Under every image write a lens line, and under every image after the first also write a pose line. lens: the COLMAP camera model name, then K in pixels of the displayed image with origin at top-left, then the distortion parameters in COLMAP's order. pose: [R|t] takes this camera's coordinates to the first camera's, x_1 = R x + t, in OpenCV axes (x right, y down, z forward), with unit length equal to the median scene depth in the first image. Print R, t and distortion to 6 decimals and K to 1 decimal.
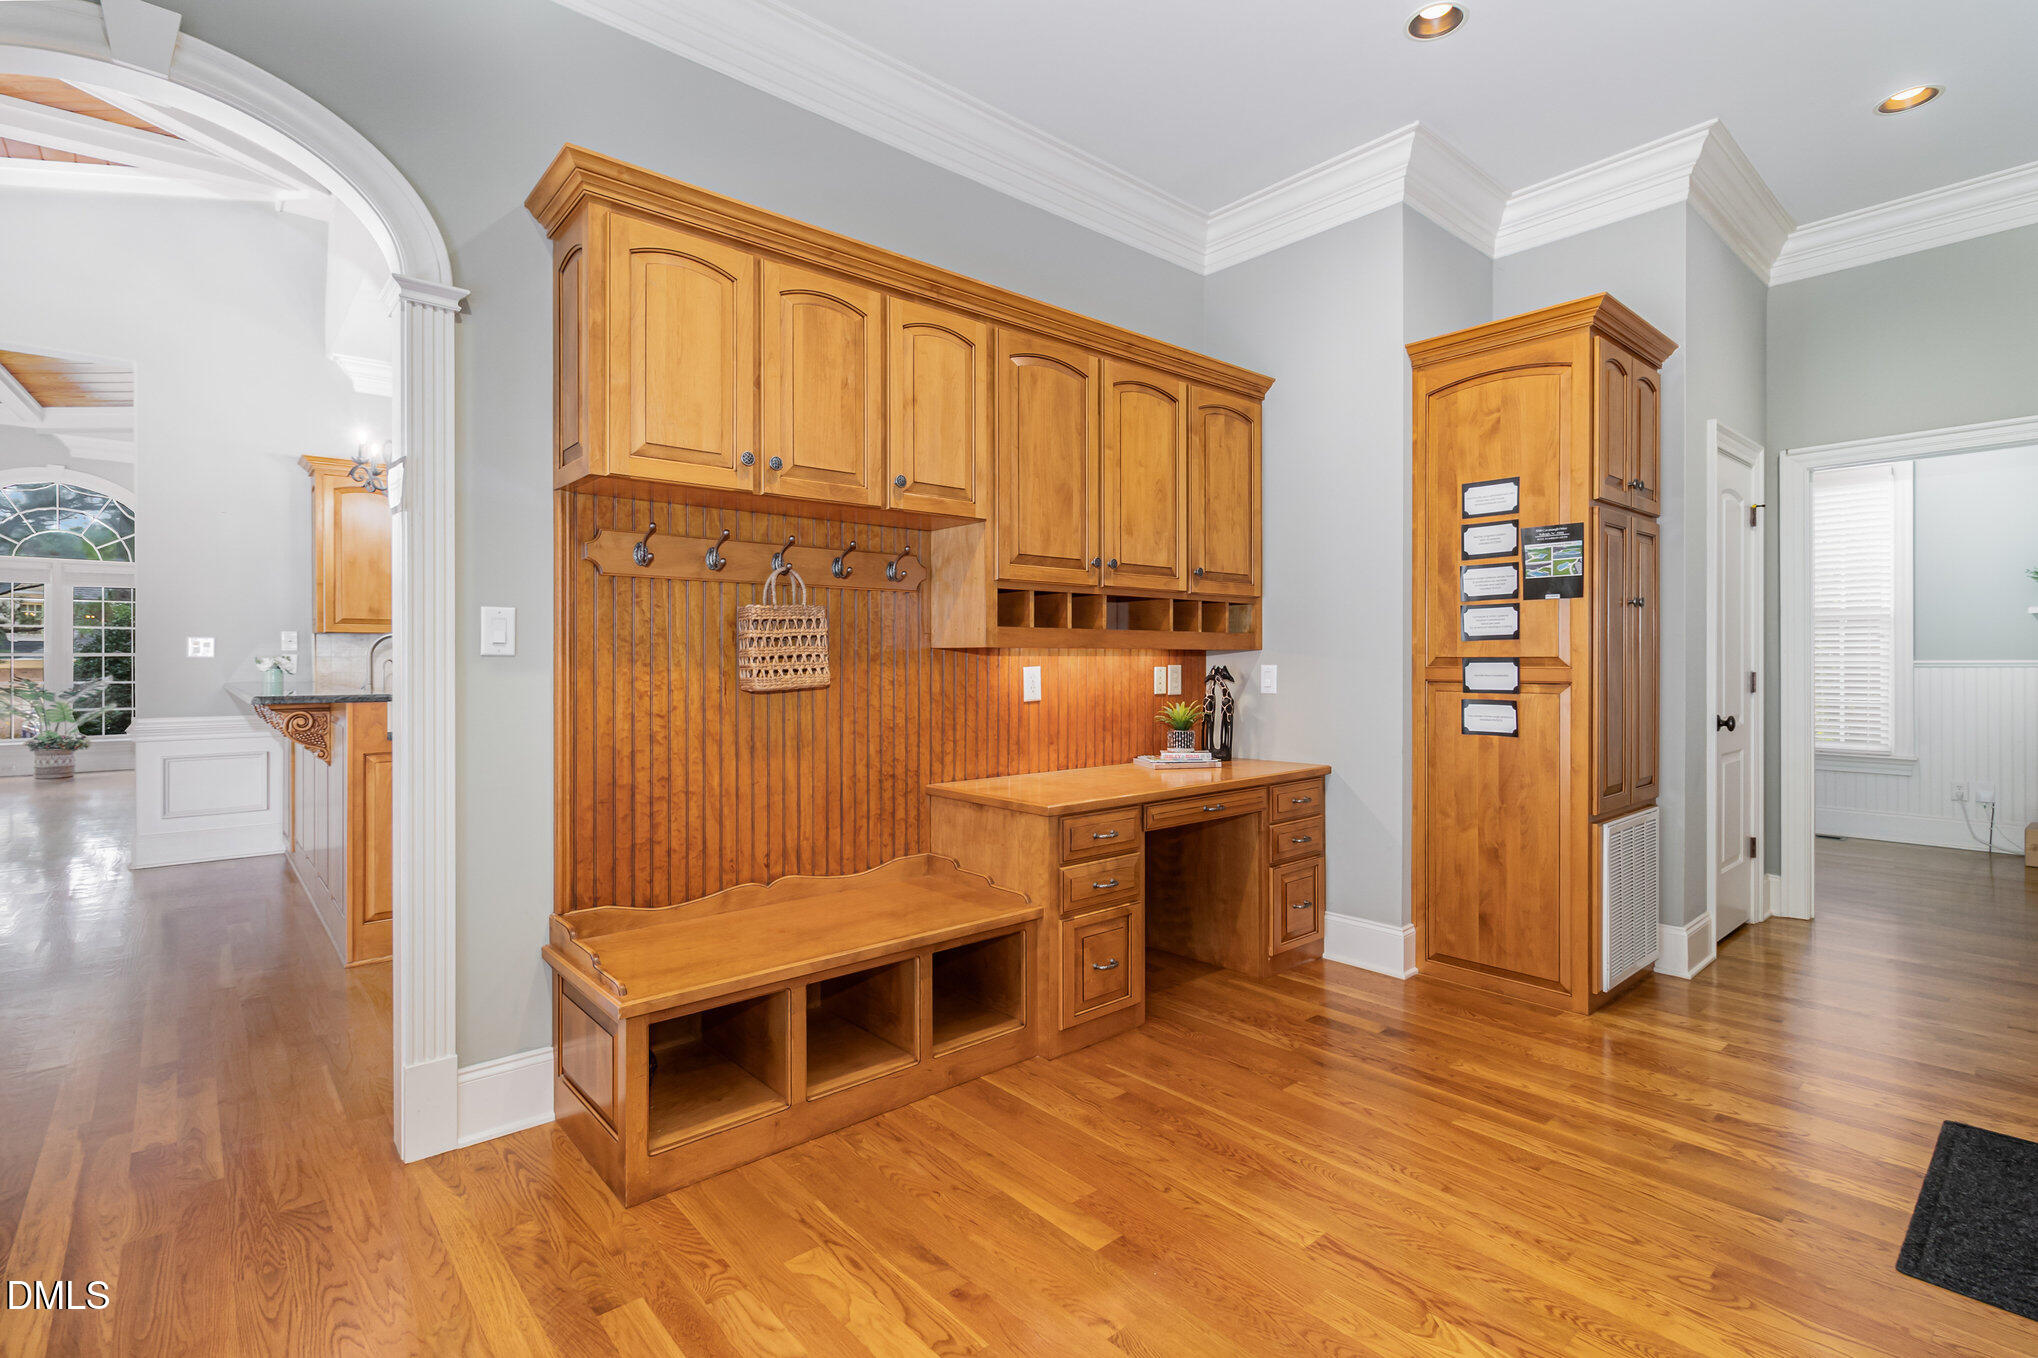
lens RADIAL K [[957.0, 0, 1020.7], [0, 957.0, 666.1], [0, 0, 1]] dist [0.001675, -0.000268]
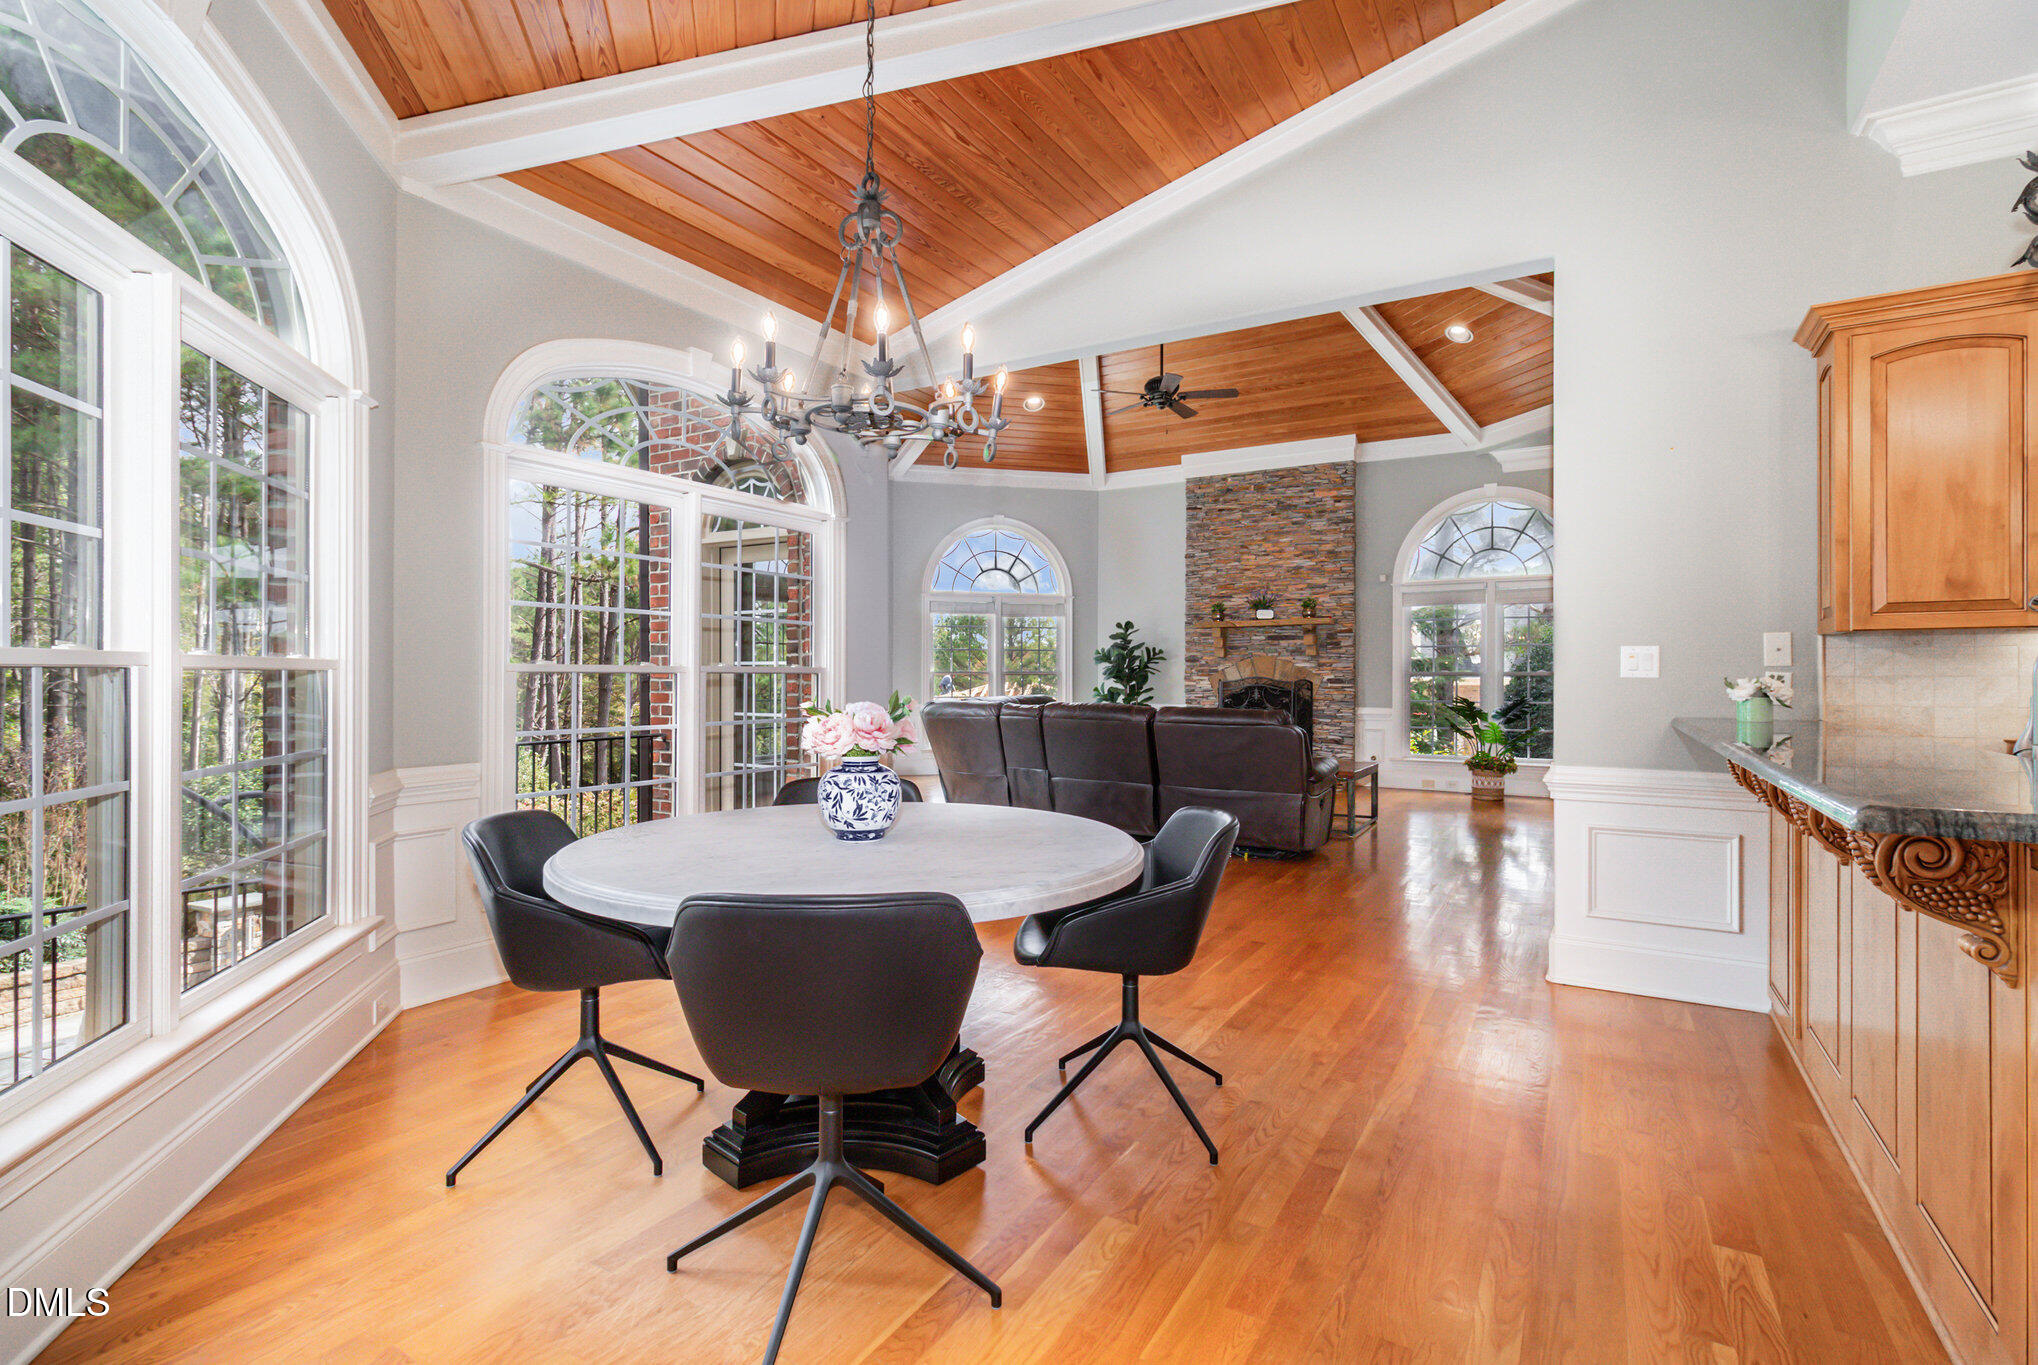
lens RADIAL K [[957.0, 0, 1022.1], [0, 957.0, 680.4], [0, 0, 1]] dist [0.001675, -0.000268]
pose [[0.308005, 0.001601, -0.951383, -0.337365], [-0.005147, 0.999987, 0.000016, -0.004478], [0.951371, 0.004892, 0.308009, 0.369806]]
